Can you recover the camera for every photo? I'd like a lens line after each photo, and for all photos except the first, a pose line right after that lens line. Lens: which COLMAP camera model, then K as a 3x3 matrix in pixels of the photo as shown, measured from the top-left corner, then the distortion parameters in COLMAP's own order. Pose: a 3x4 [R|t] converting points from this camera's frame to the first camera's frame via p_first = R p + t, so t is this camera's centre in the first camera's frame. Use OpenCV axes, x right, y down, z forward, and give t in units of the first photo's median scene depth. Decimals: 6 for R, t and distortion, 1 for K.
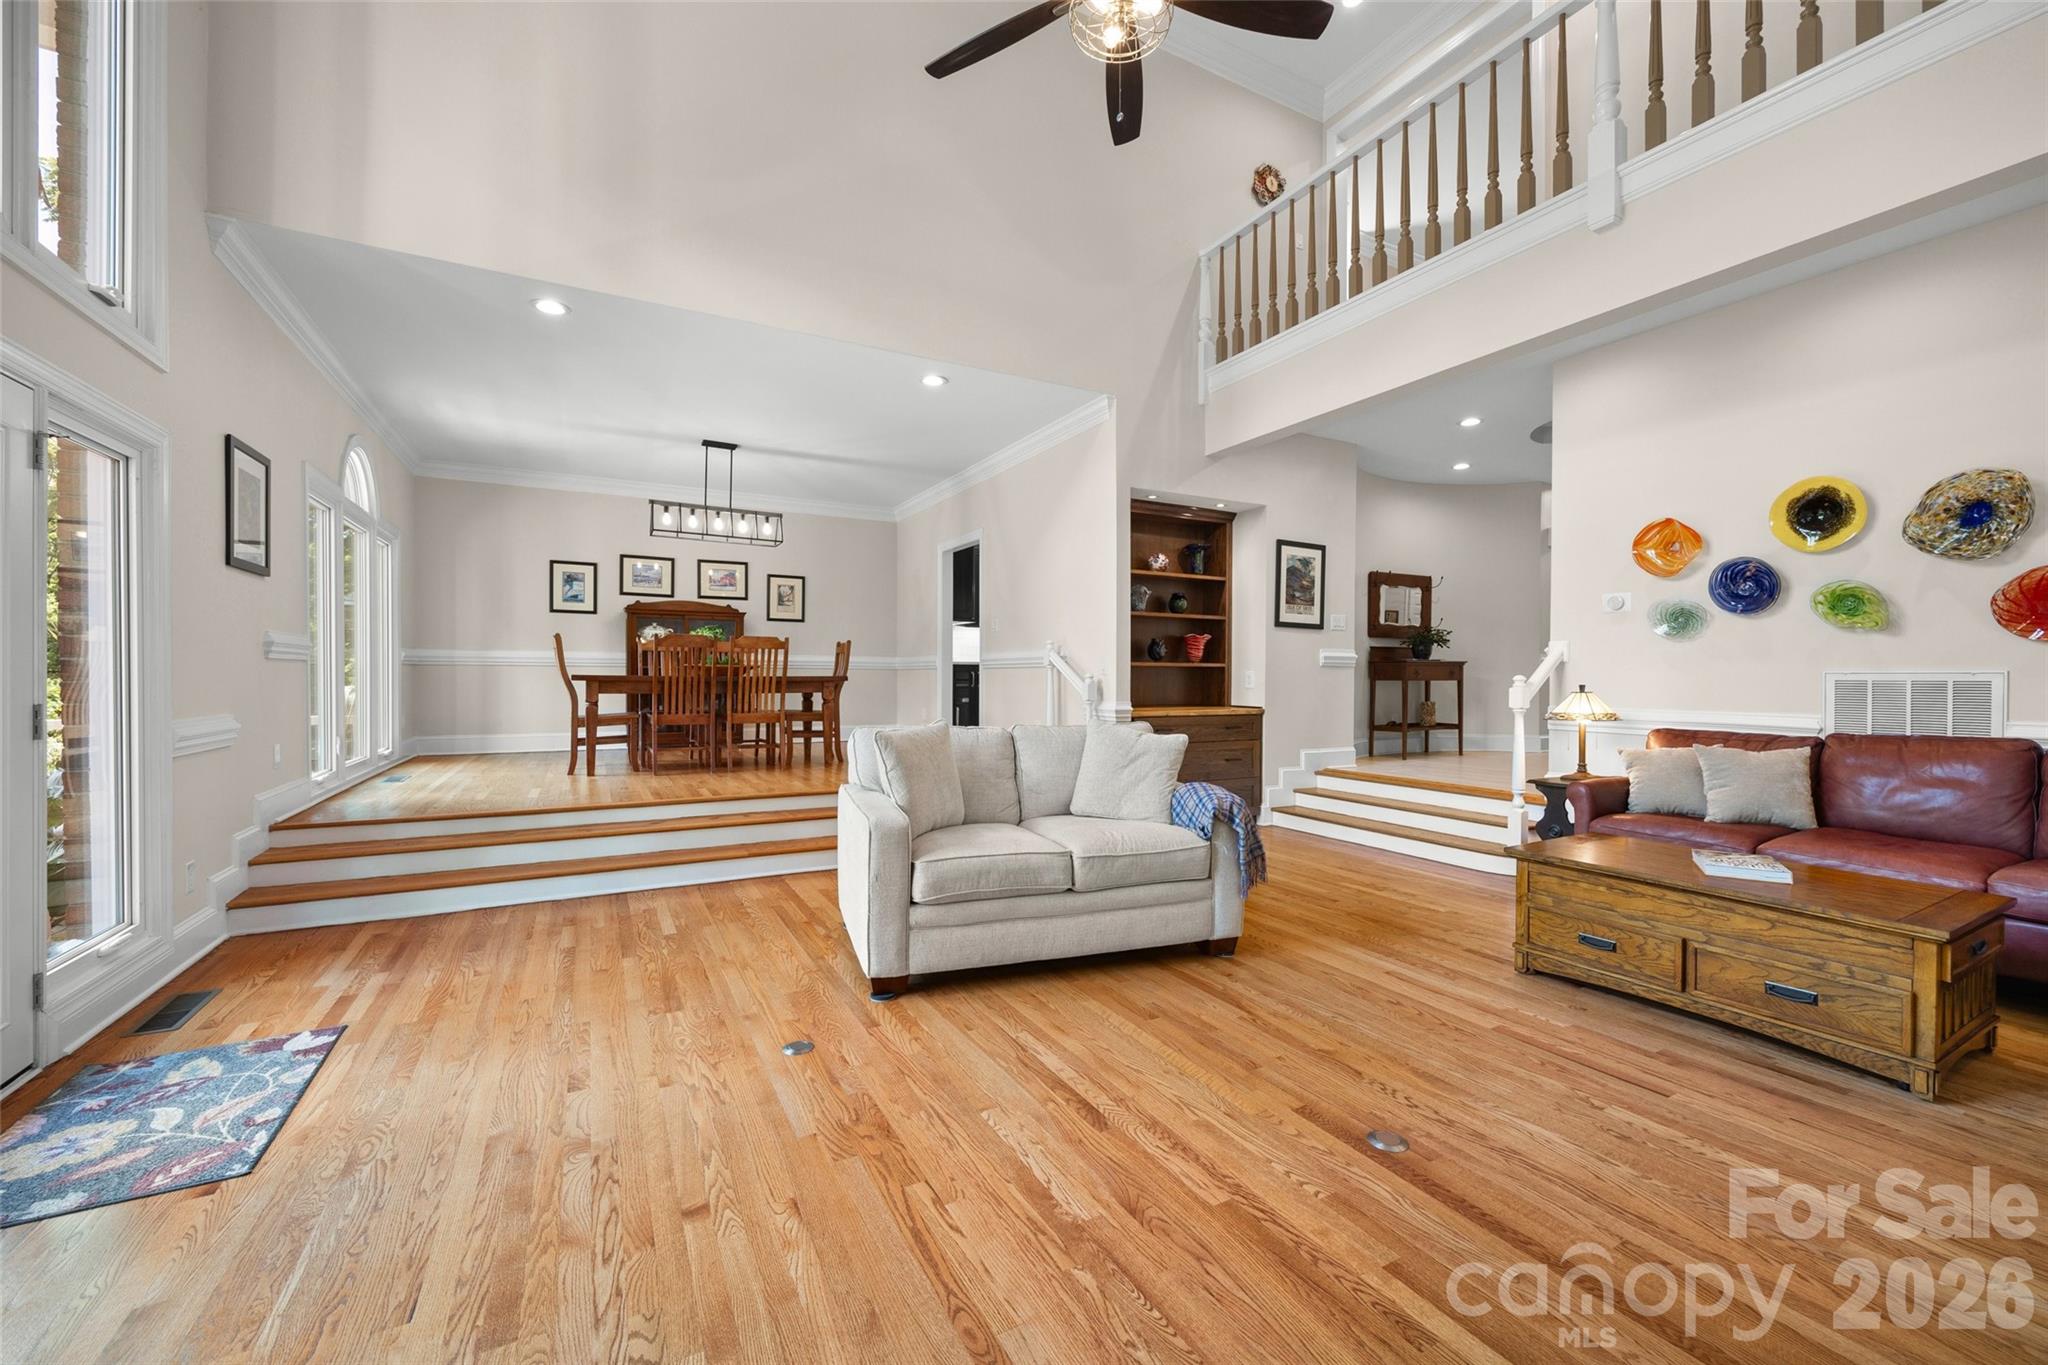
lens RADIAL K [[814.4, 0, 1023.2], [0, 814.4, 675.4], [0, 0, 1]] dist [-0.003530, 0.000520]
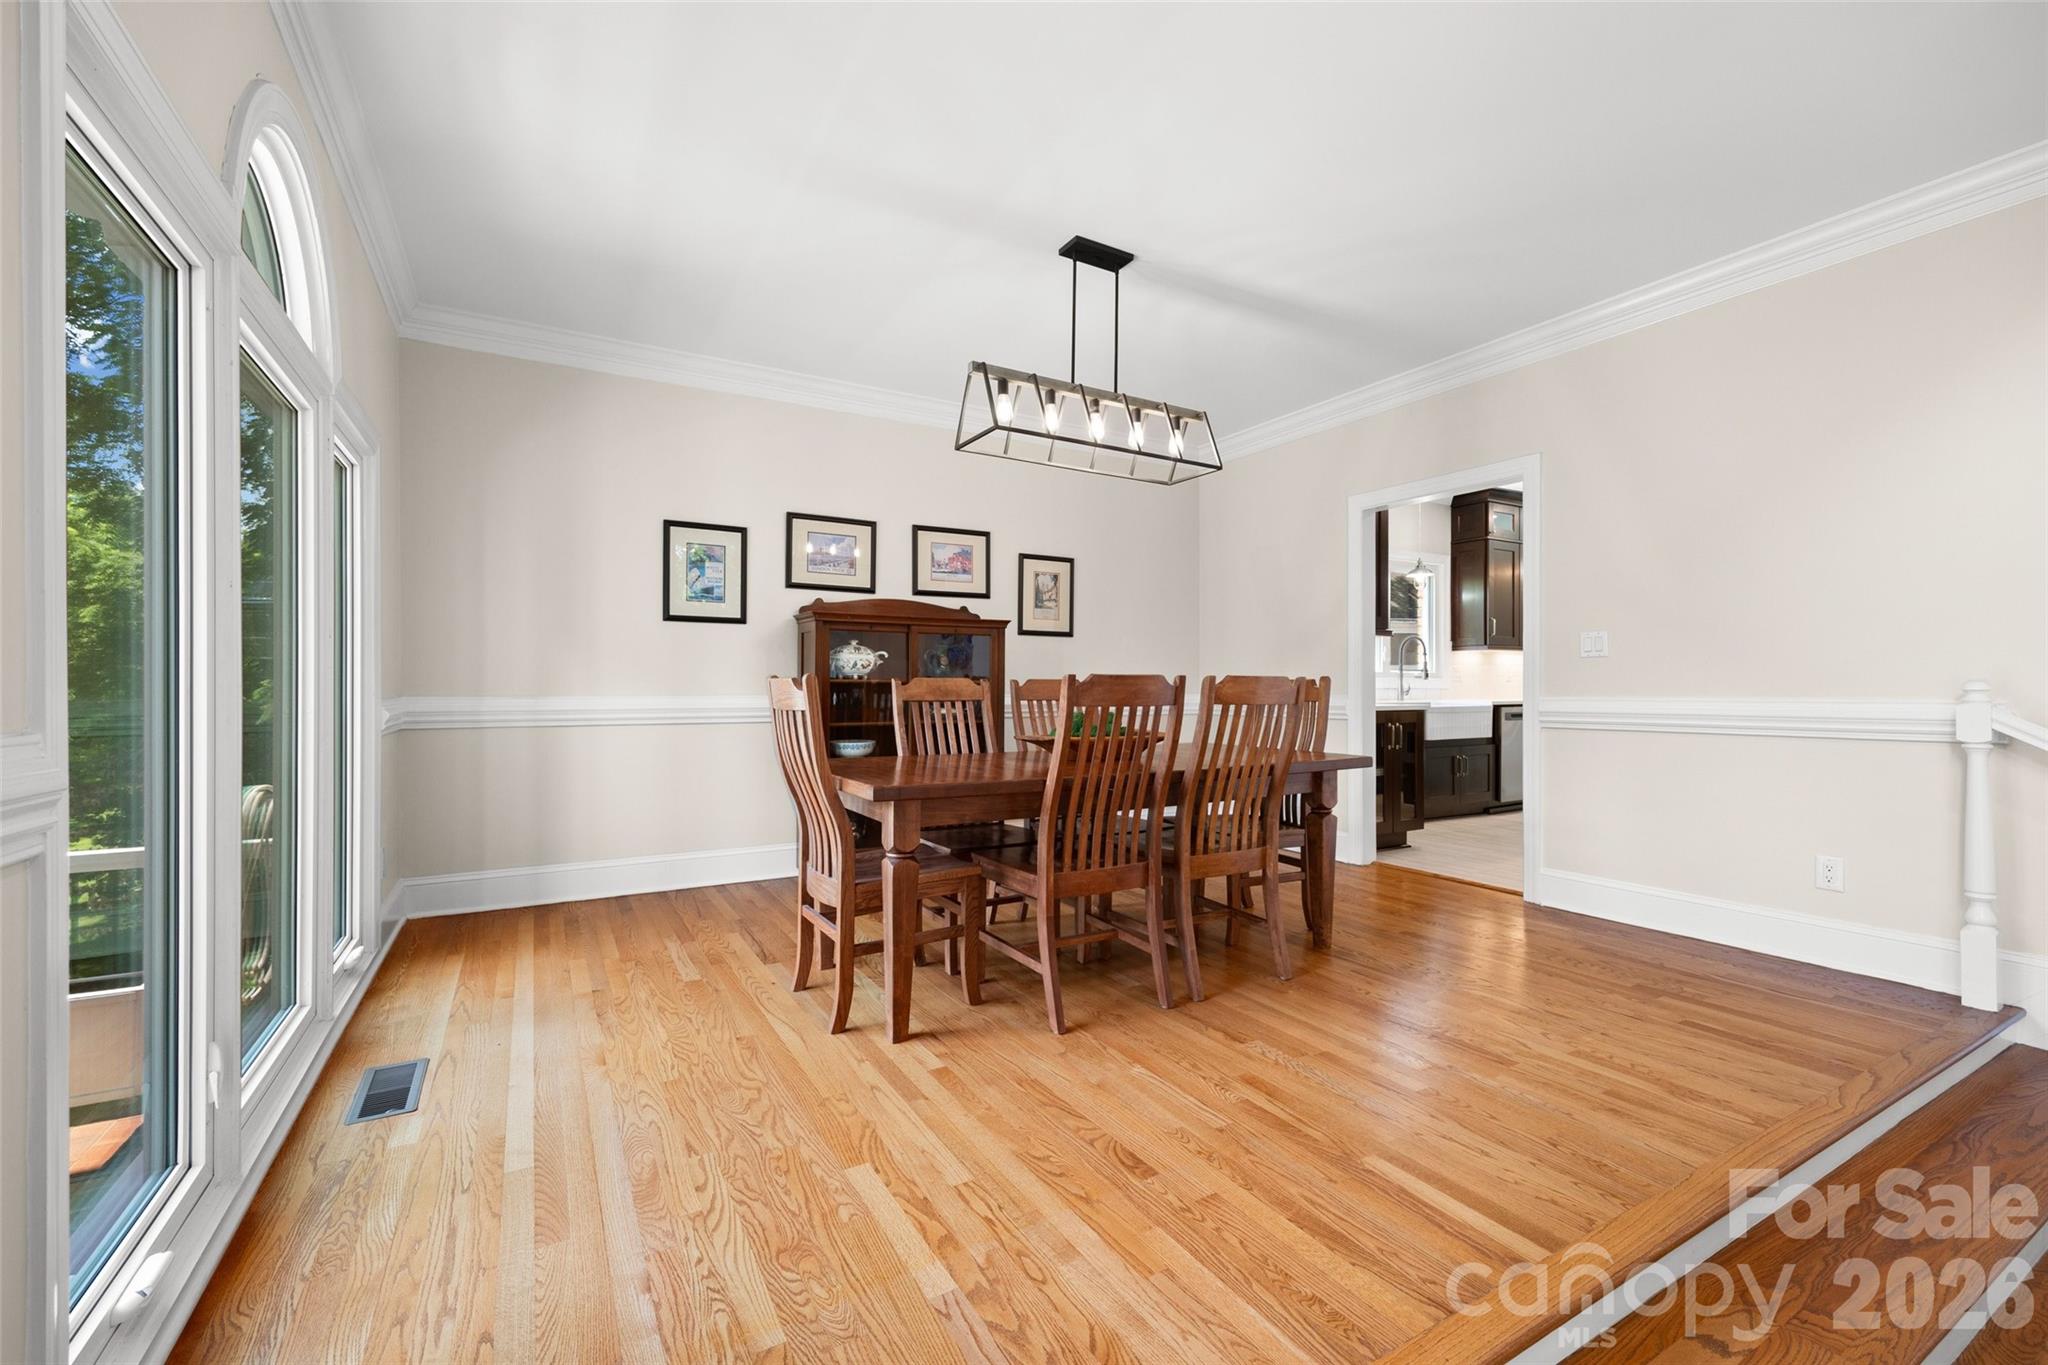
lens RADIAL K [[849.7, 0, 1022.2], [0, 849.7, 682.3], [0, 0, 1]] dist [0.001603, 0.000455]
pose [[0.999456, -0.004168, 0.032725, -0.361594], [0.004218, 0.999990, -0.001444, -0.035843], [-0.032719, 0.001582, 0.999463, 0.440008]]
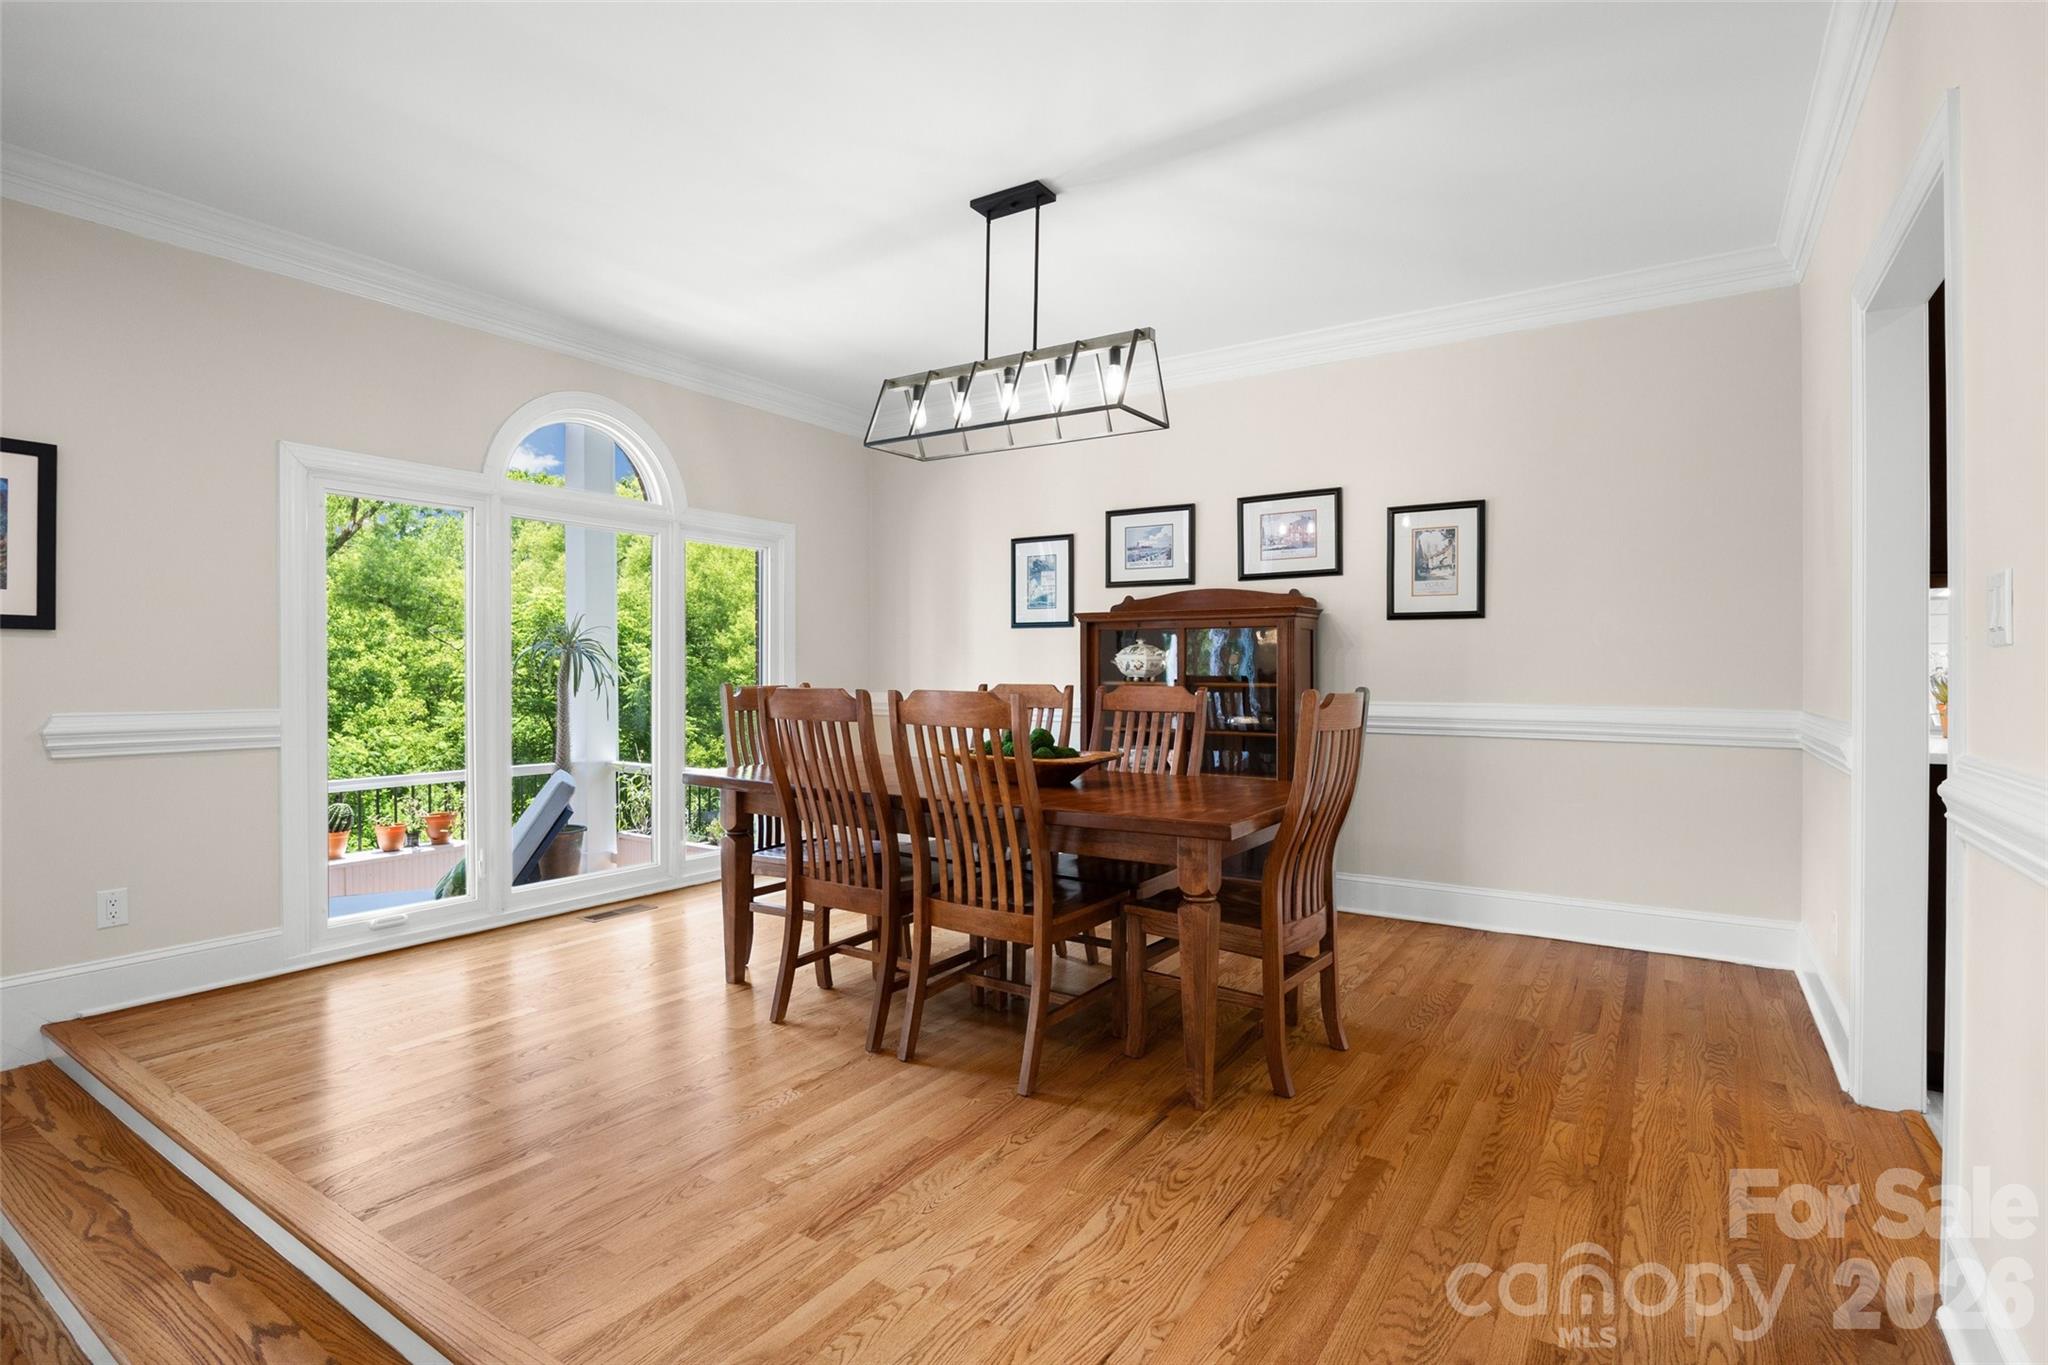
lens RADIAL K [[985.6, 0, 1016.5], [0, 985.6, 677.0], [0, 0, 1]] dist [0.002424, -0.000002]
pose [[0.473075, 0.004017, -0.881013, 0.042449], [0.002000, 0.999982, 0.005634, -0.045141], [0.881020, -0.004427, 0.473058, 0.648514]]
